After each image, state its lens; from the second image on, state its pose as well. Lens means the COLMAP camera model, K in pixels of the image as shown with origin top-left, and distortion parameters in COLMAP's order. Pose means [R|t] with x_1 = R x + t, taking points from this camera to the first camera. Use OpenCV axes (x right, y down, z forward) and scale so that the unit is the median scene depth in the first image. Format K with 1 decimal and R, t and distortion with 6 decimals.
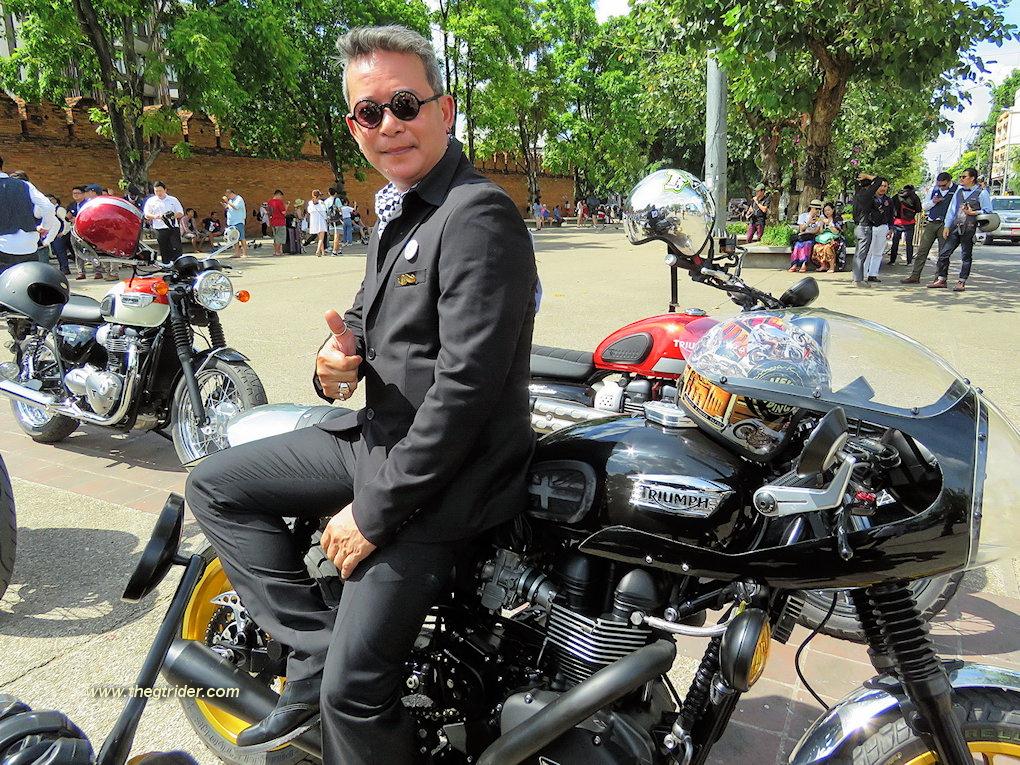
lens RADIAL K [[711.3, 0, 511.1], [0, 711.3, 379.0], [0, 0, 1]] dist [-0.003087, -0.000882]
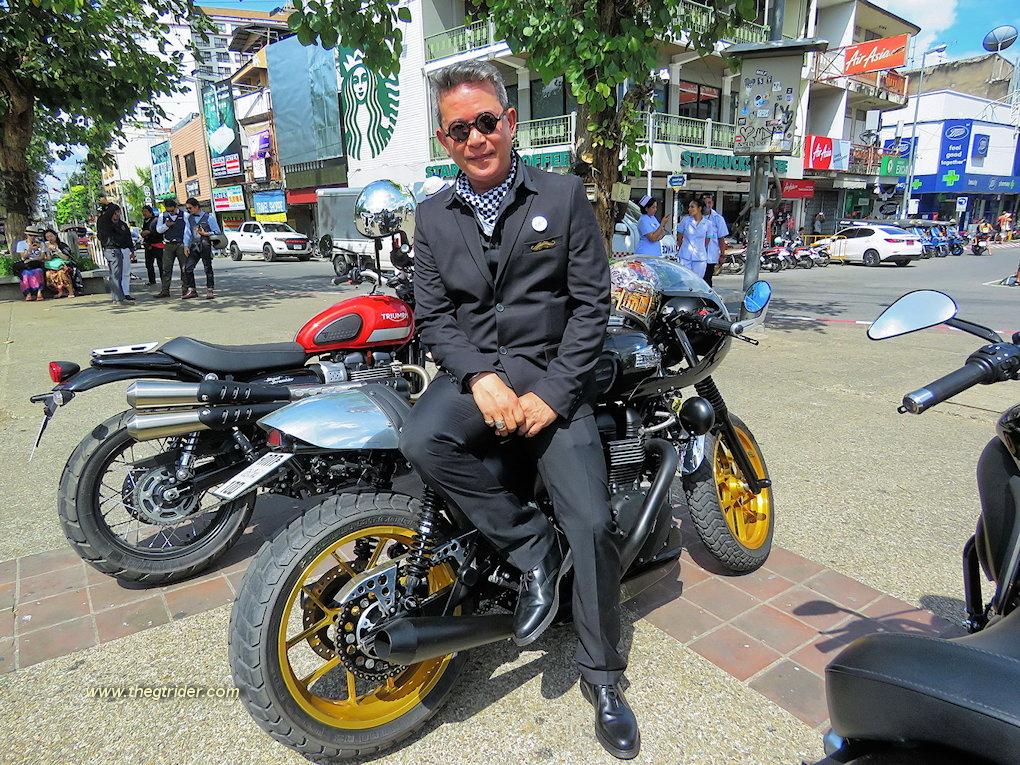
lens RADIAL K [[643.6, 0, 511.2], [0, 643.6, 386.5], [0, 0, 1]] dist [0.001458, -0.001082]
pose [[0.438684, -0.227331, 0.869412, -0.110482], [0.233693, 0.963047, 0.133898, -0.003502], [-0.867724, 0.144436, 0.475598, 0.034720]]
